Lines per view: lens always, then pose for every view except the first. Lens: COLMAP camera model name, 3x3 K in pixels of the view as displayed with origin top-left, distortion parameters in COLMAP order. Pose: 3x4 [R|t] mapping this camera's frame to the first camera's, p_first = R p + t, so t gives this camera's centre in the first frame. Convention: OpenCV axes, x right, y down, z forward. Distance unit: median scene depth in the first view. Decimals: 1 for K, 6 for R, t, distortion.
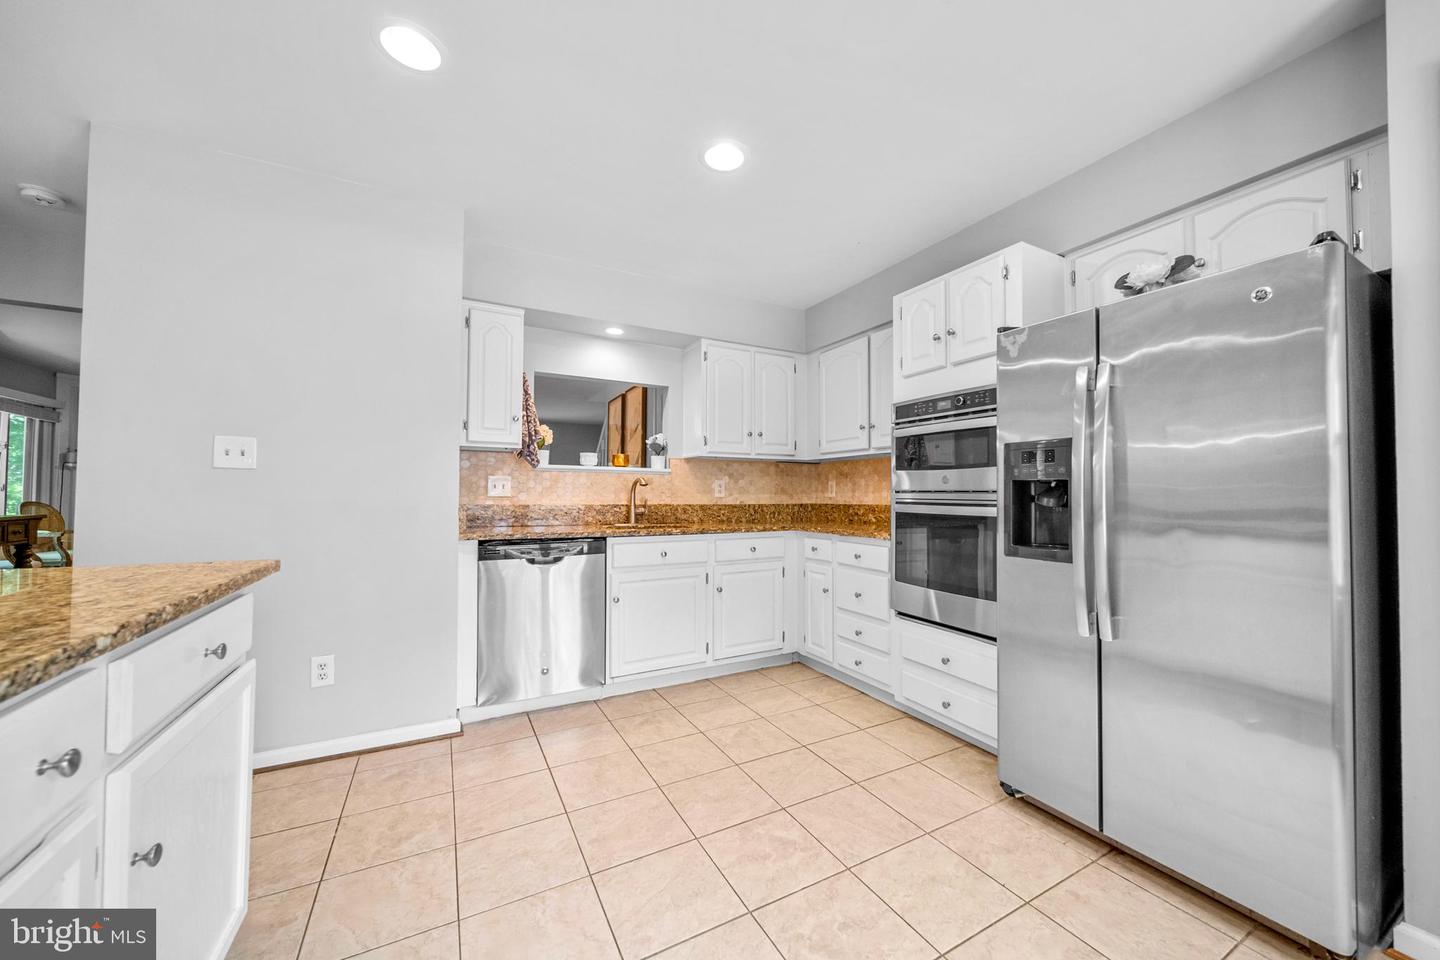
lens RADIAL K [[527.7, 0, 738.6], [0, 527.7, 481.4], [0, 0, 1]] dist [0.001037, -0.000113]
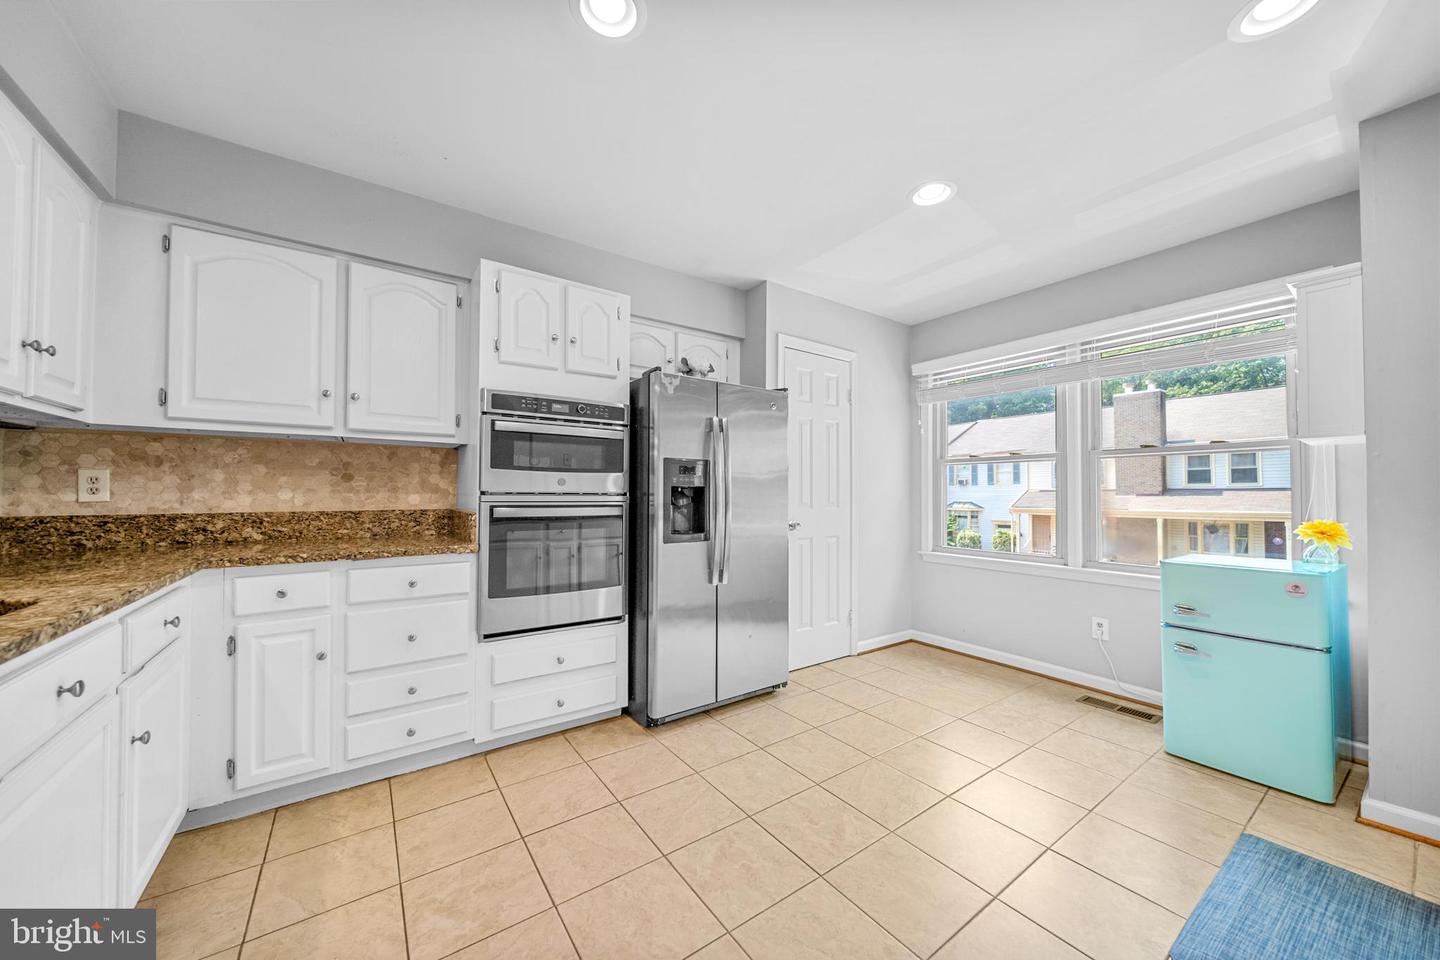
lens RADIAL K [[505.7, 0, 718.9], [0, 505.7, 484.8], [0, 0, 1]] dist [0.002227, -0.001622]
pose [[-0.105218, 0.014734, 0.994340, -0.462587], [-0.026993, 0.999480, -0.017666, 0.008582], [-0.994083, -0.028699, -0.104766, 0.608601]]
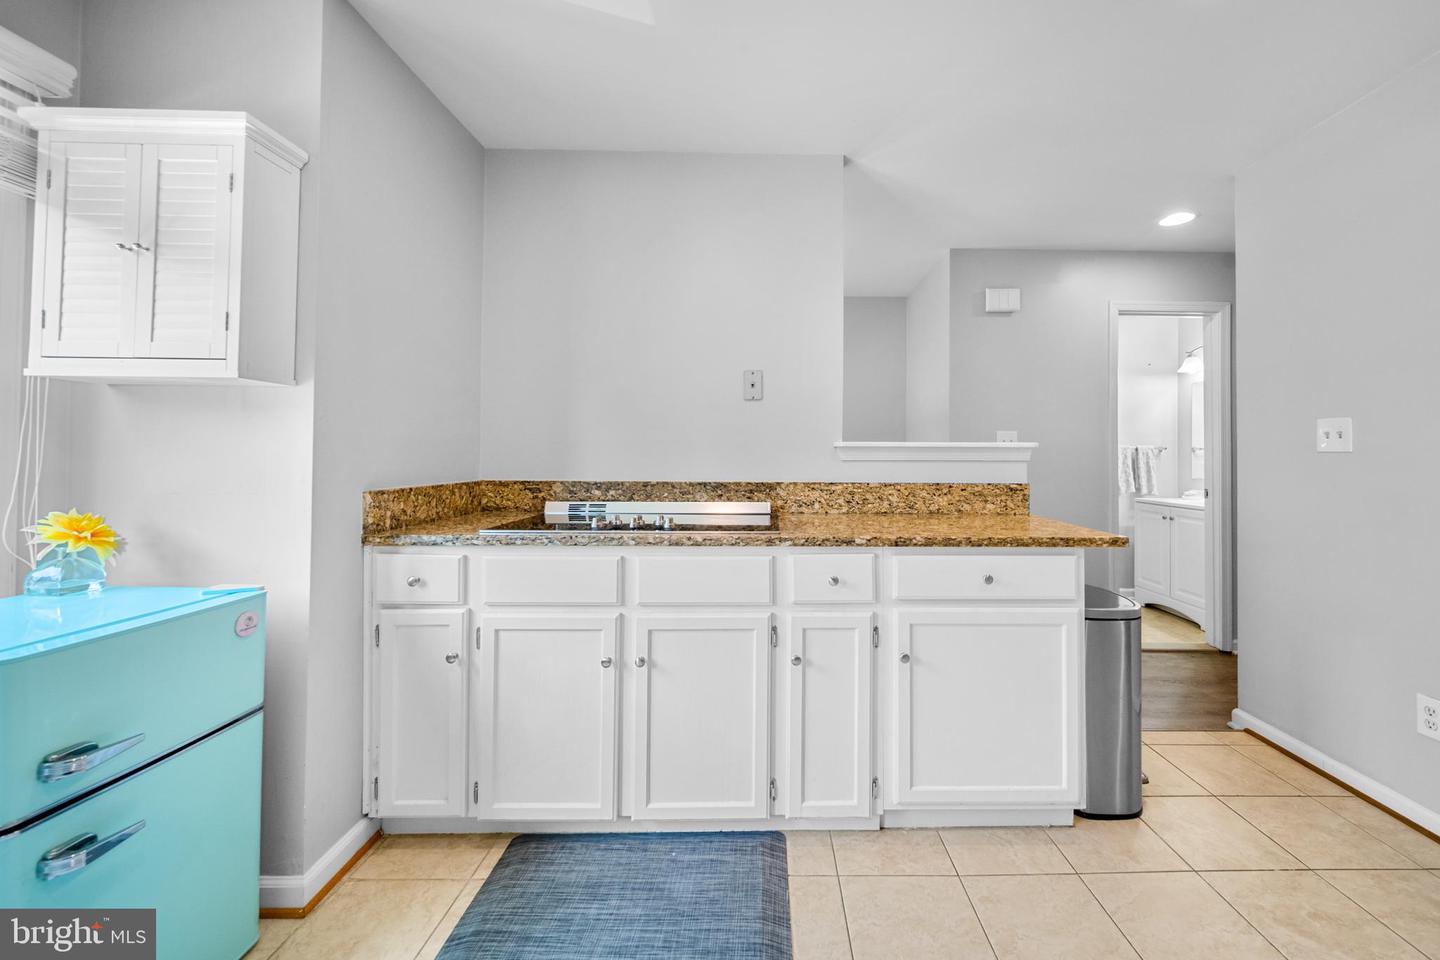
lens RADIAL K [[550.4, 0, 775.2], [0, 550.4, 447.9], [0, 0, 1]] dist [-0.000081, -0.000468]
pose [[-0.471359, -0.024943, -0.881589, 0.248823], [0.012263, 0.999318, -0.034831, -0.007075], [0.881856, -0.027229, -0.470732, 0.390297]]
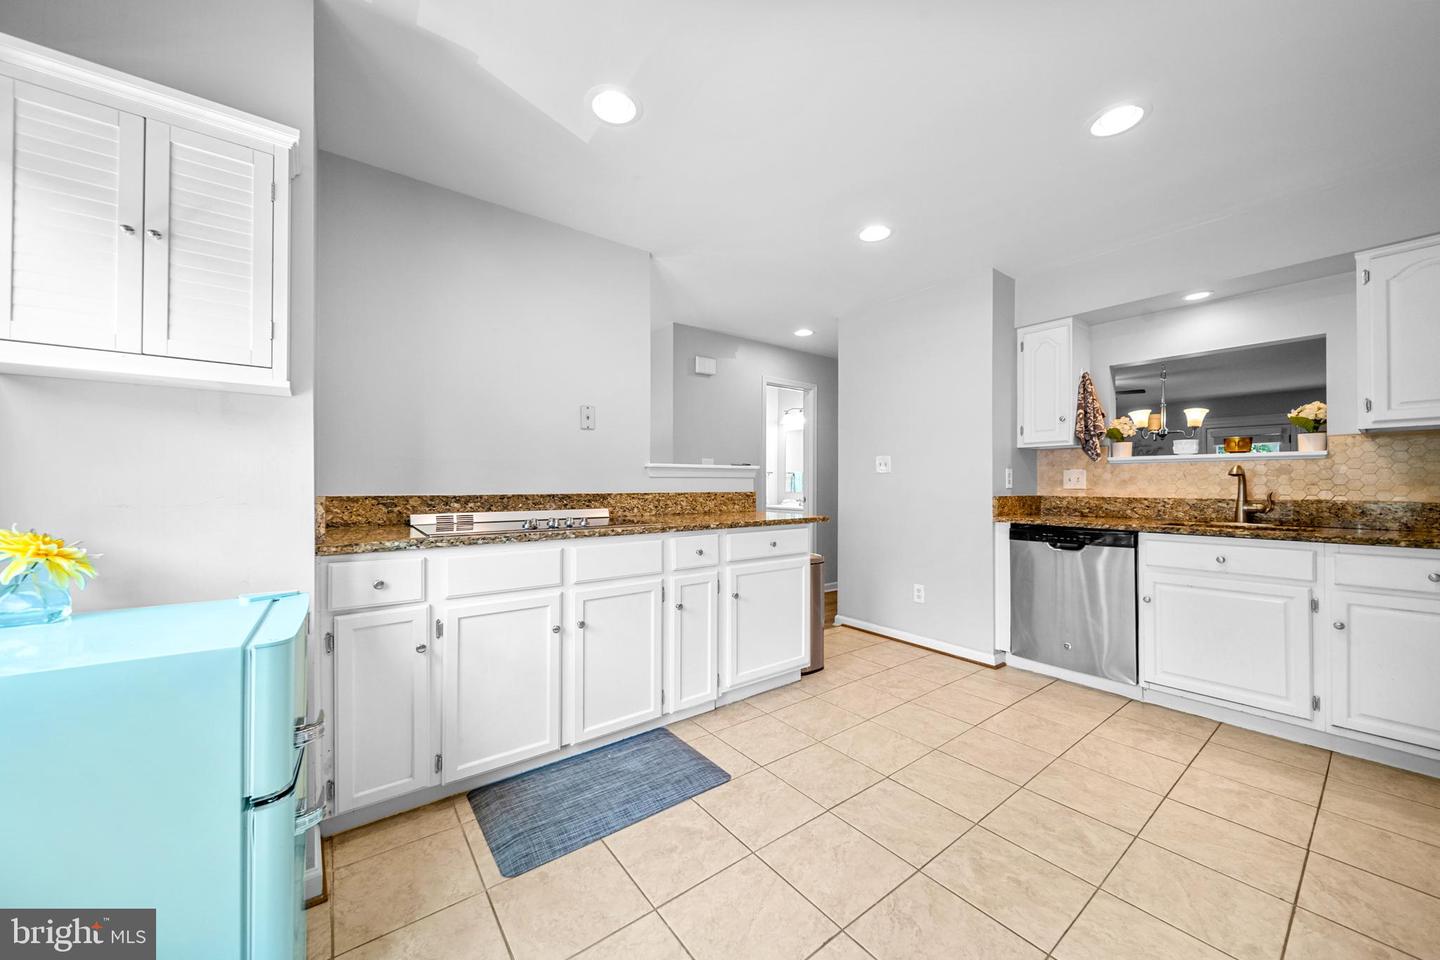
lens RADIAL K [[516.5, 0, 719.1], [0, 516.5, 484.7], [0, 0, 1]] dist [-0.000007, -0.000520]
pose [[0.137787, -0.005717, -0.990445, 0.514733], [0.024371, 0.999700, -0.002380, 0.004720], [0.990162, -0.023810, 0.137885, 0.115636]]
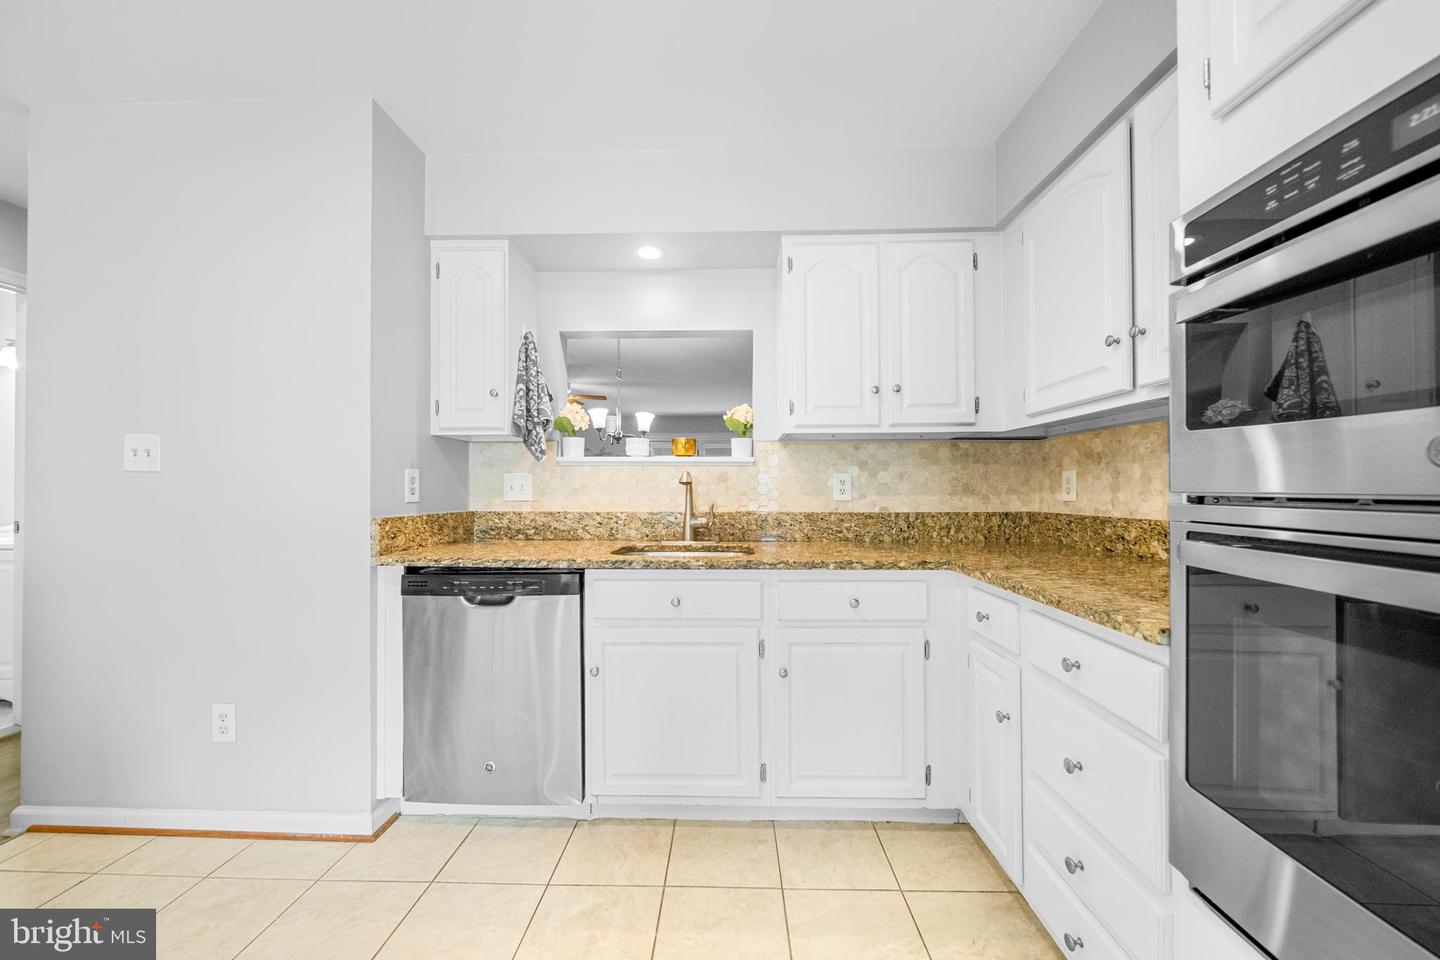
lens RADIAL K [[516.5, 0, 719.1], [0, 516.5, 484.7], [0, 0, 1]] dist [-0.000007, -0.000520]
pose [[0.859666, -0.009278, -0.510772, 0.182157], [0.018144, 0.999759, 0.012377, 0.001740], [0.510533, -0.019907, 0.859627, 0.506002]]
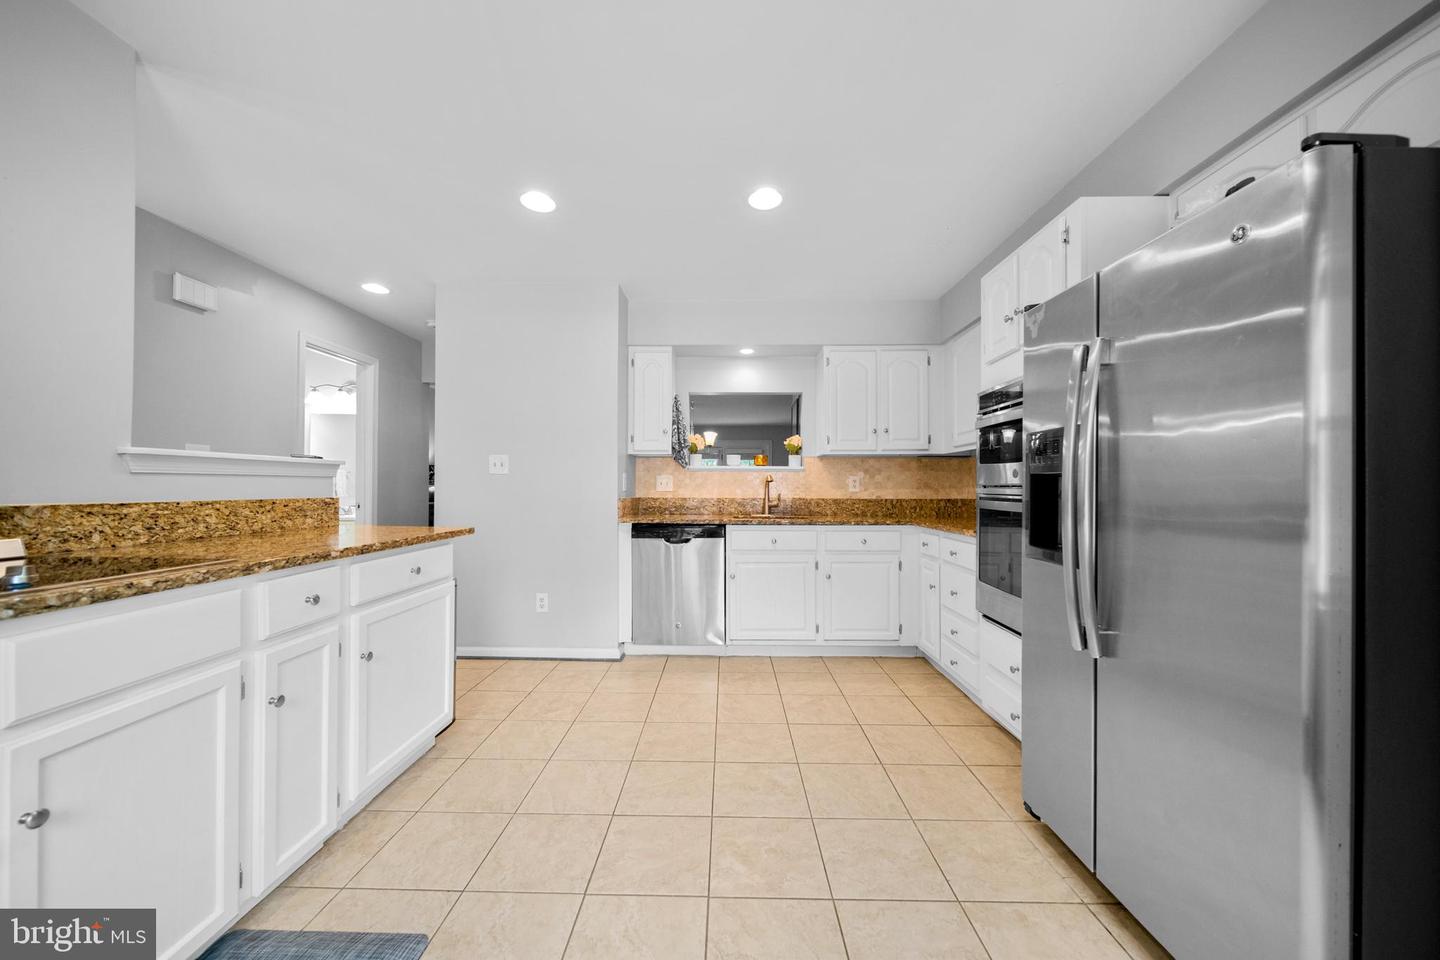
lens RADIAL K [[505.7, 0, 718.9], [0, 505.7, 484.8], [0, 0, 1]] dist [0.002227, -0.001622]
pose [[0.863502, -0.005603, -0.504315, 0.297129], [0.013979, 0.999820, 0.012827, -0.001480], [0.504152, -0.018126, 0.863425, -0.015754]]
